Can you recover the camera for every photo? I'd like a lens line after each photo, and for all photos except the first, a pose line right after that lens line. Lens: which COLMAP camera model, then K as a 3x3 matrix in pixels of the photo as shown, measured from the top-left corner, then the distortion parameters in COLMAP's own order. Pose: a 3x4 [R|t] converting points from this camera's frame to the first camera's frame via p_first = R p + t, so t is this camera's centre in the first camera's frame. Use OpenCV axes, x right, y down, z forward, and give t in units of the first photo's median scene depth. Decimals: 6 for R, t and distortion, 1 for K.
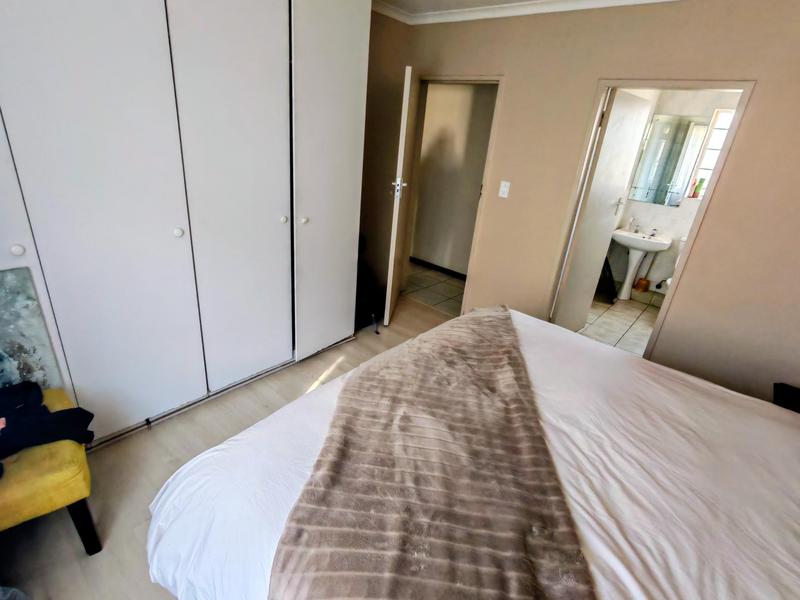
lens RADIAL K [[415.1, 0, 389.9], [0, 415.1, 299.2], [0, 0, 1]] dist [-0.000873, 0.000529]
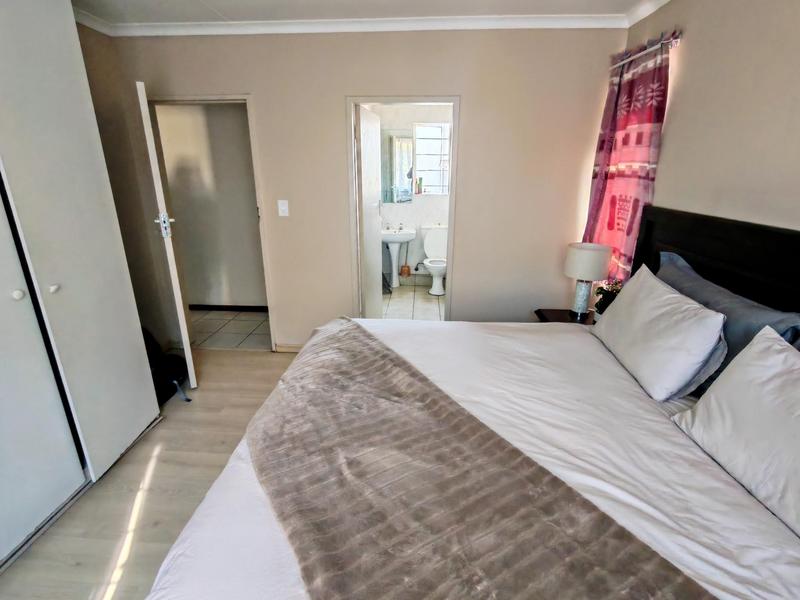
lens RADIAL K [[409.3, 0, 401.5], [0, 409.3, 300.5], [0, 0, 1]] dist [-0.004380, 0.000130]
pose [[0.780323, -0.275478, 0.561434, -0.166751], [0.302558, 0.951991, 0.046595, -0.027443], [-0.547316, 0.133507, 0.826209, 0.122269]]
